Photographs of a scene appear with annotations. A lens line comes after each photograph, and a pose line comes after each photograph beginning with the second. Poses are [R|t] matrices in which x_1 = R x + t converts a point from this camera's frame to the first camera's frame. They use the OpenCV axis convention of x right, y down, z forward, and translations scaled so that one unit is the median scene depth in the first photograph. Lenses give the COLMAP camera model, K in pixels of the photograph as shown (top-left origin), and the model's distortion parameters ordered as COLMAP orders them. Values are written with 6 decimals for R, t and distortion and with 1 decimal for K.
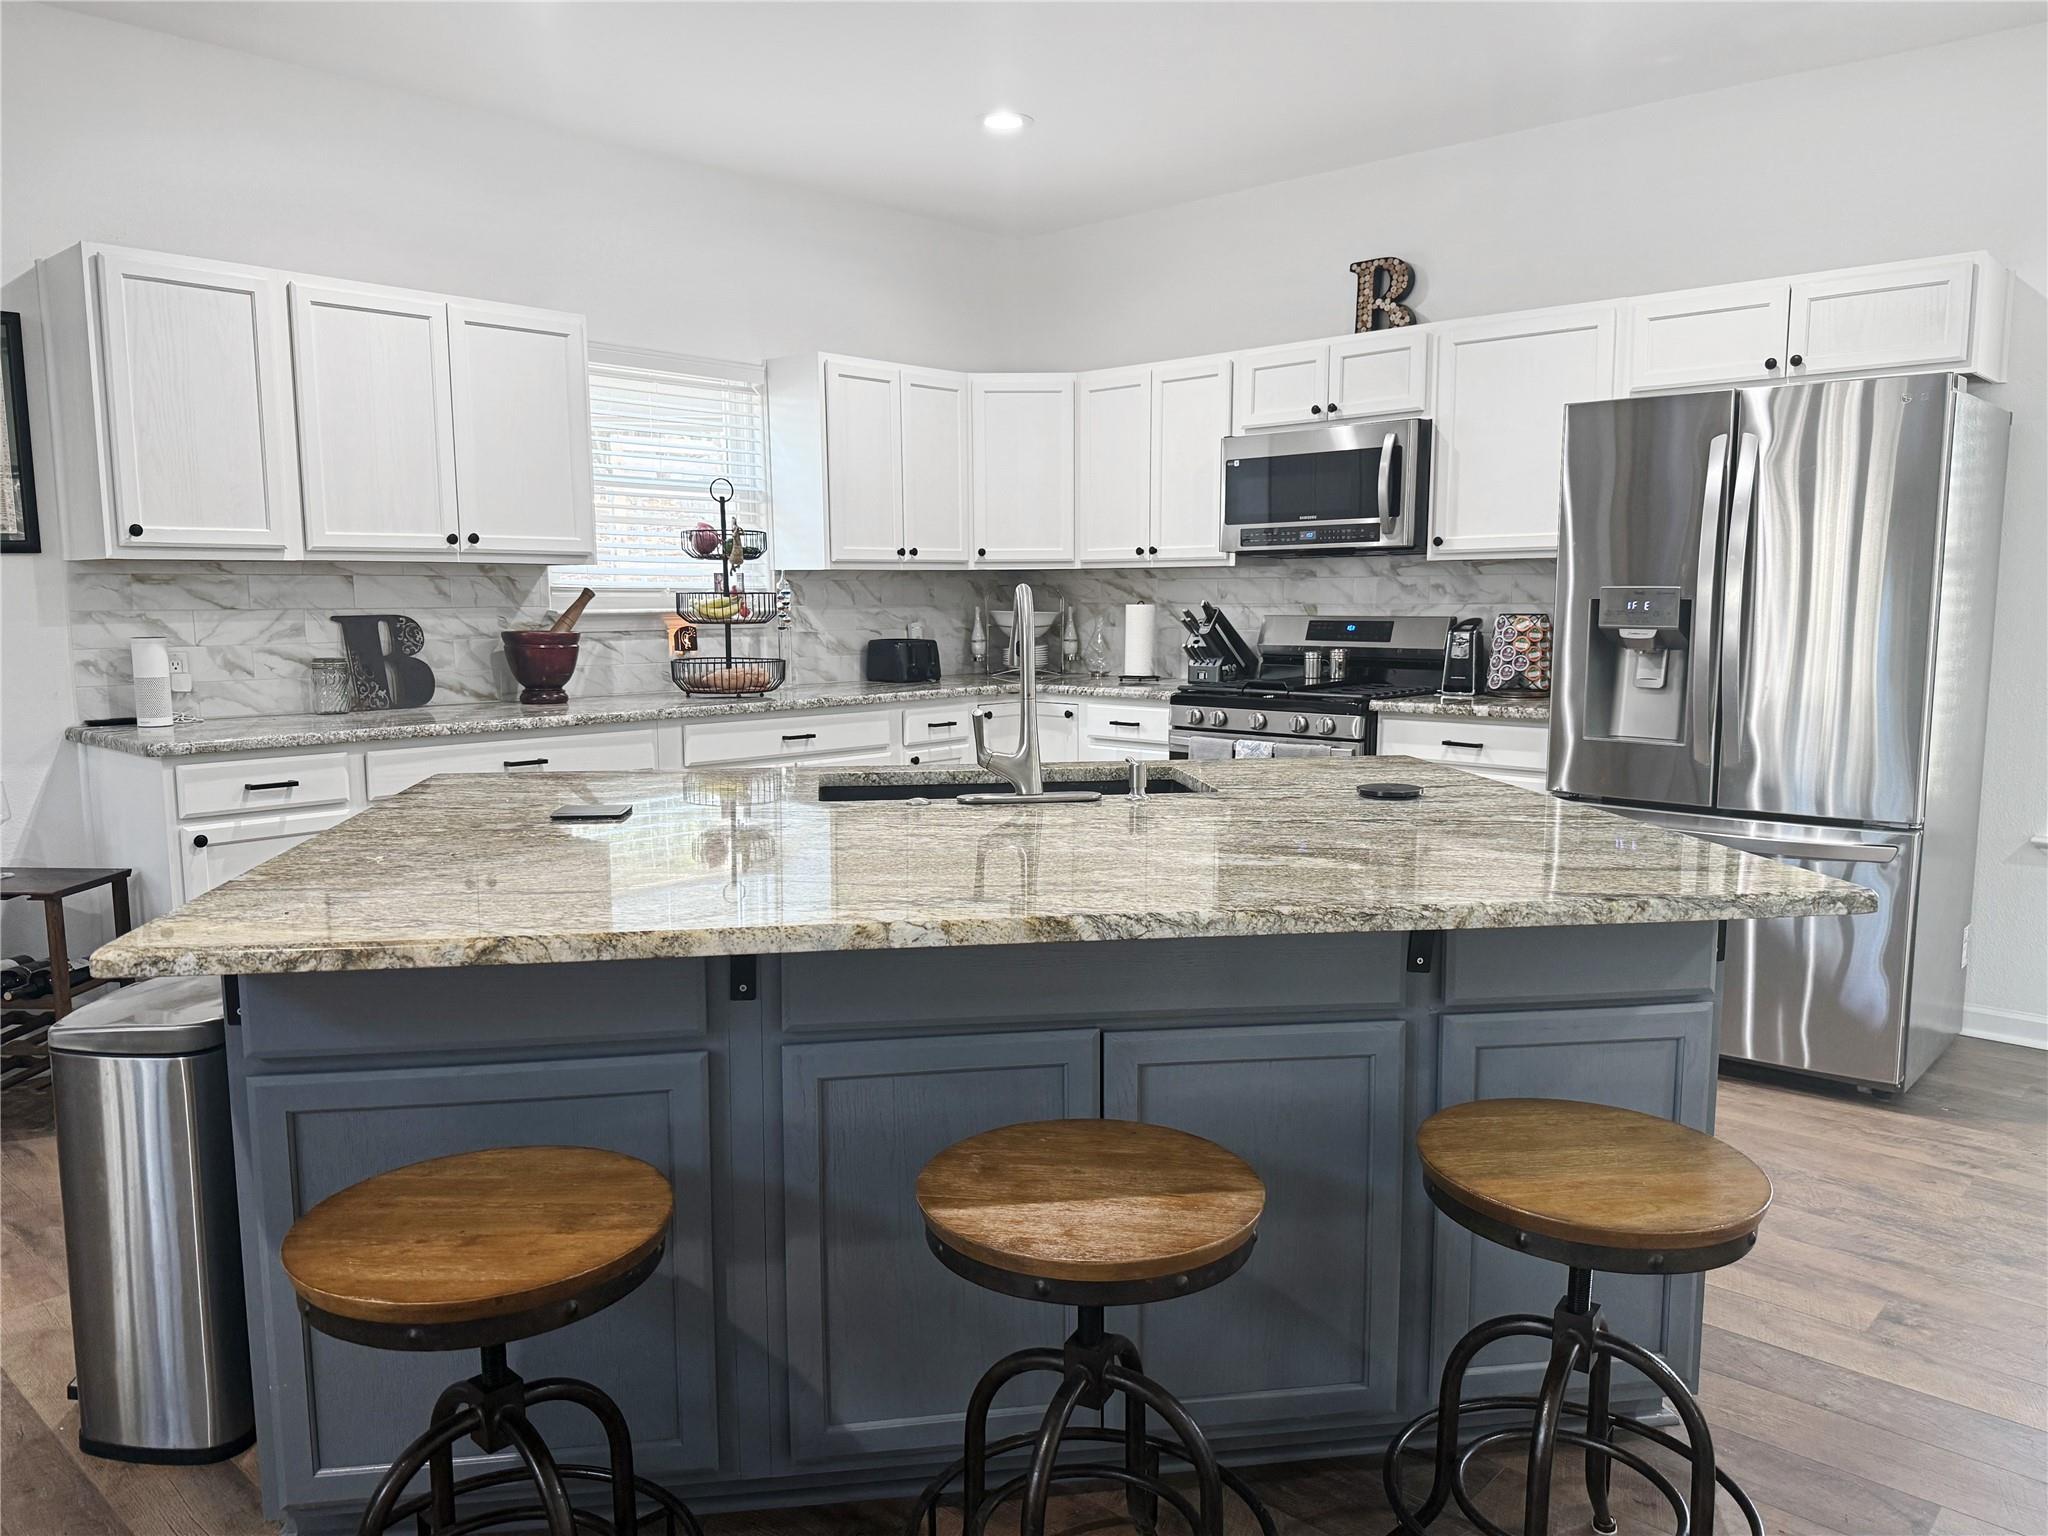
lens RADIAL K [[1473.8, 0, 999.8], [0, 1473.8, 781.3], [0, 0, 1]] dist [0.006851, -0.029090]
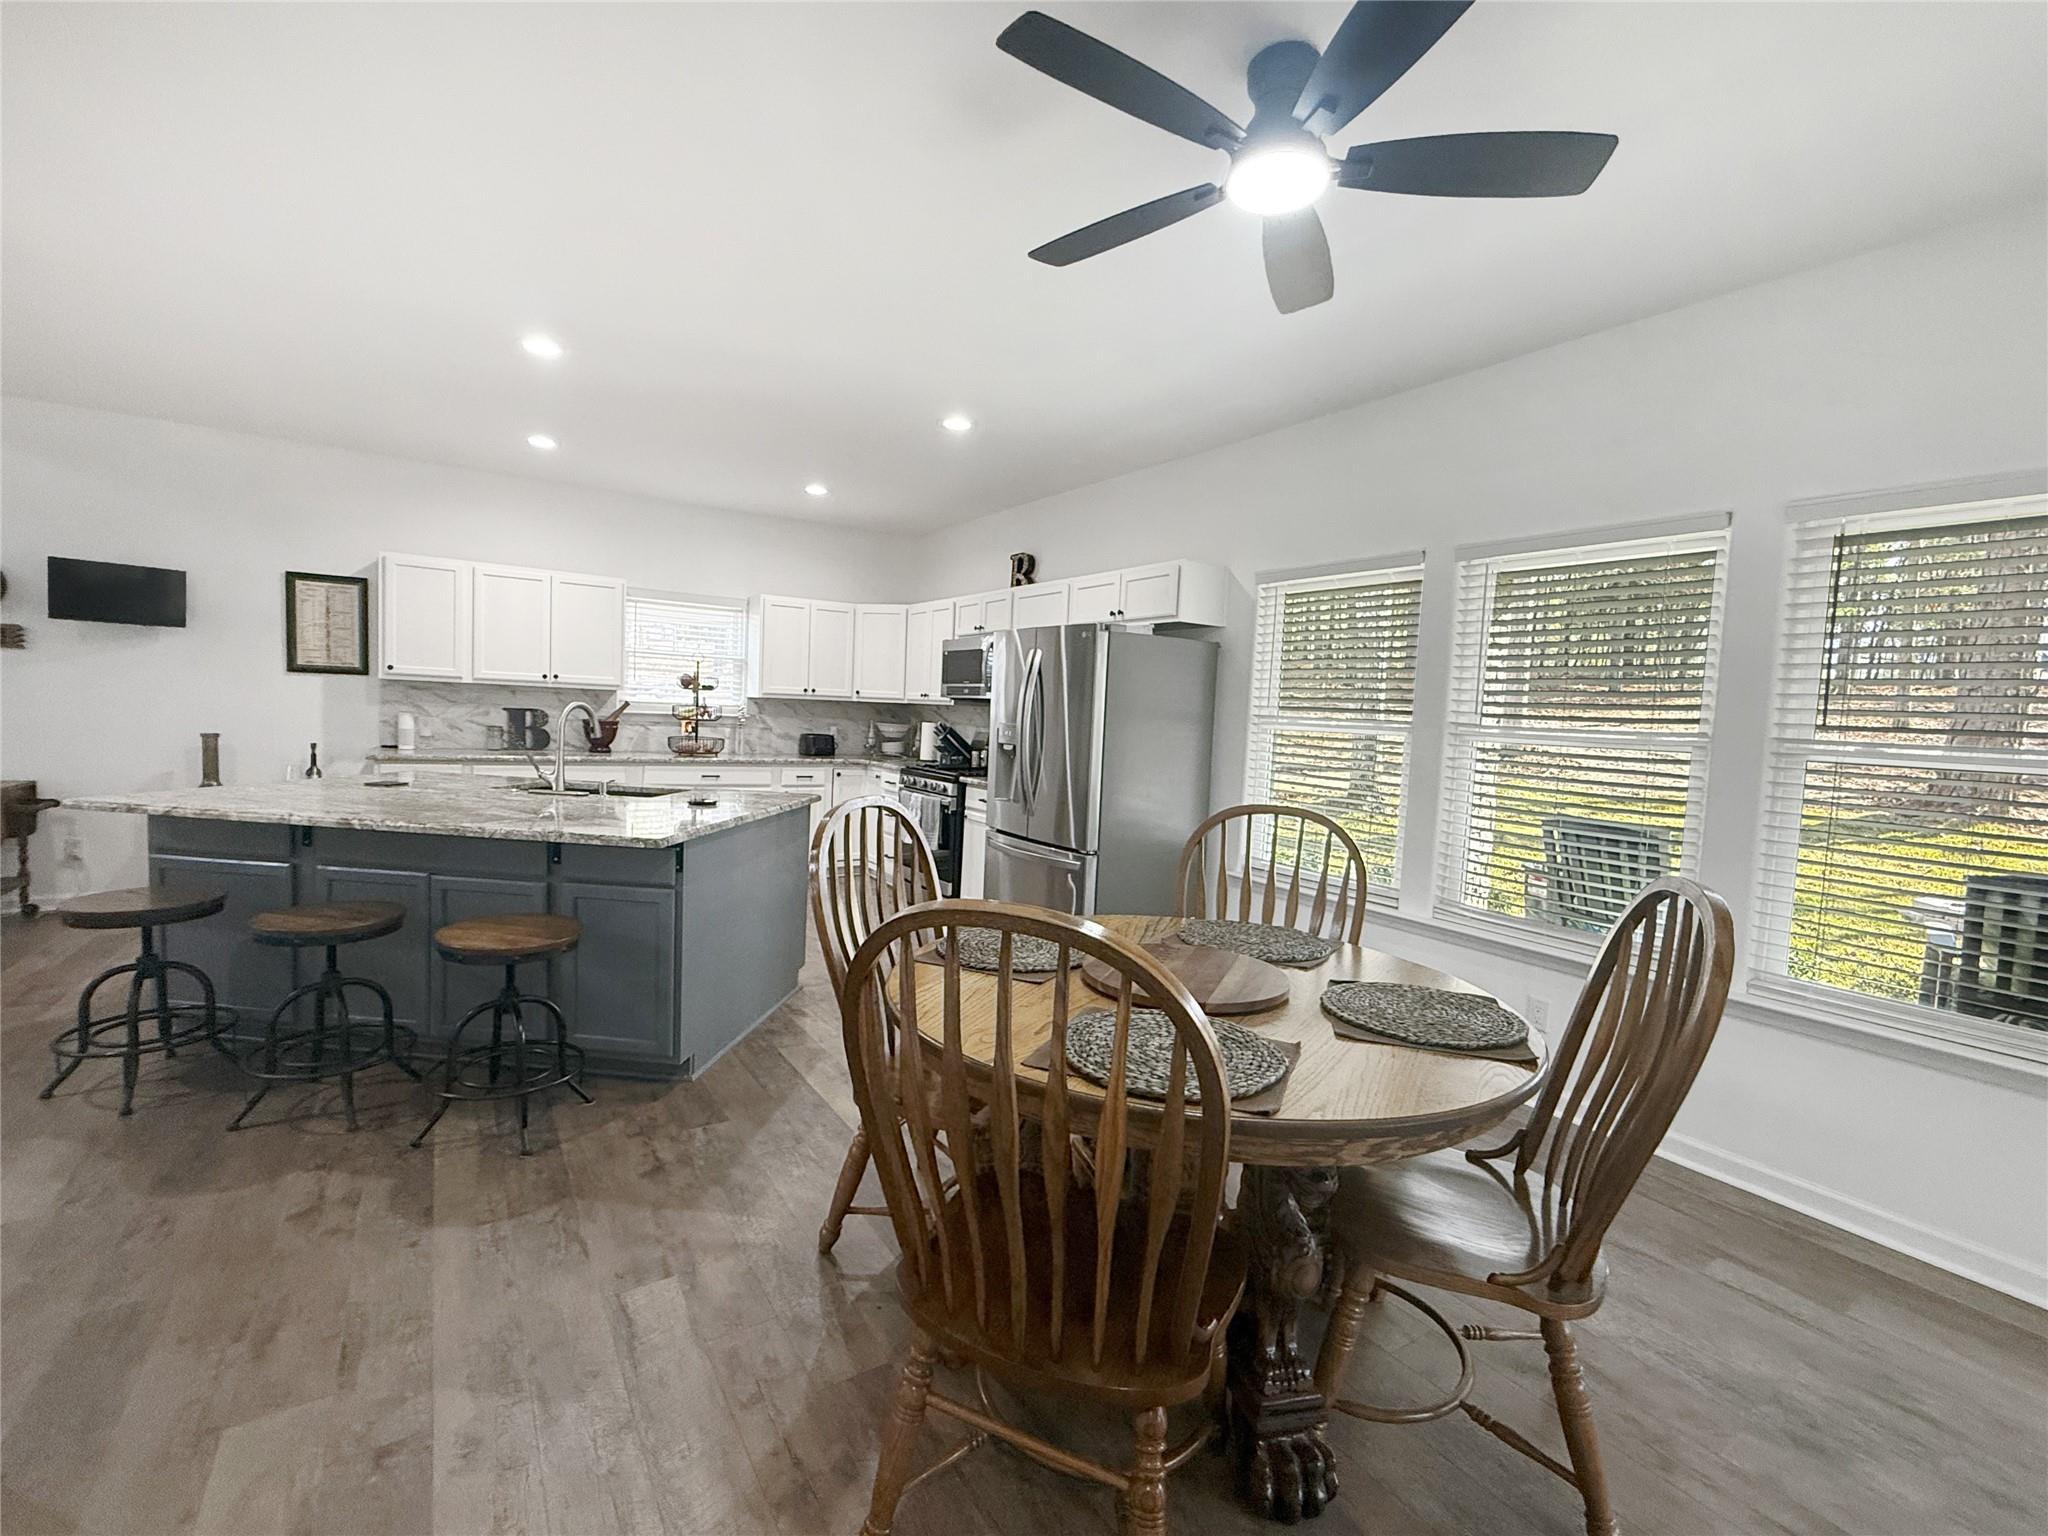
lens RADIAL K [[892.3, 0, 1009.3], [0, 892.3, 760.2], [0, 0, 1]] dist [-0.004715, -0.000167]
pose [[0.969269, 0.062262, -0.237995, 0.582277], [-0.080246, 0.994546, -0.066628, -0.002513], [0.232549, 0.083678, 0.968978, -0.129074]]
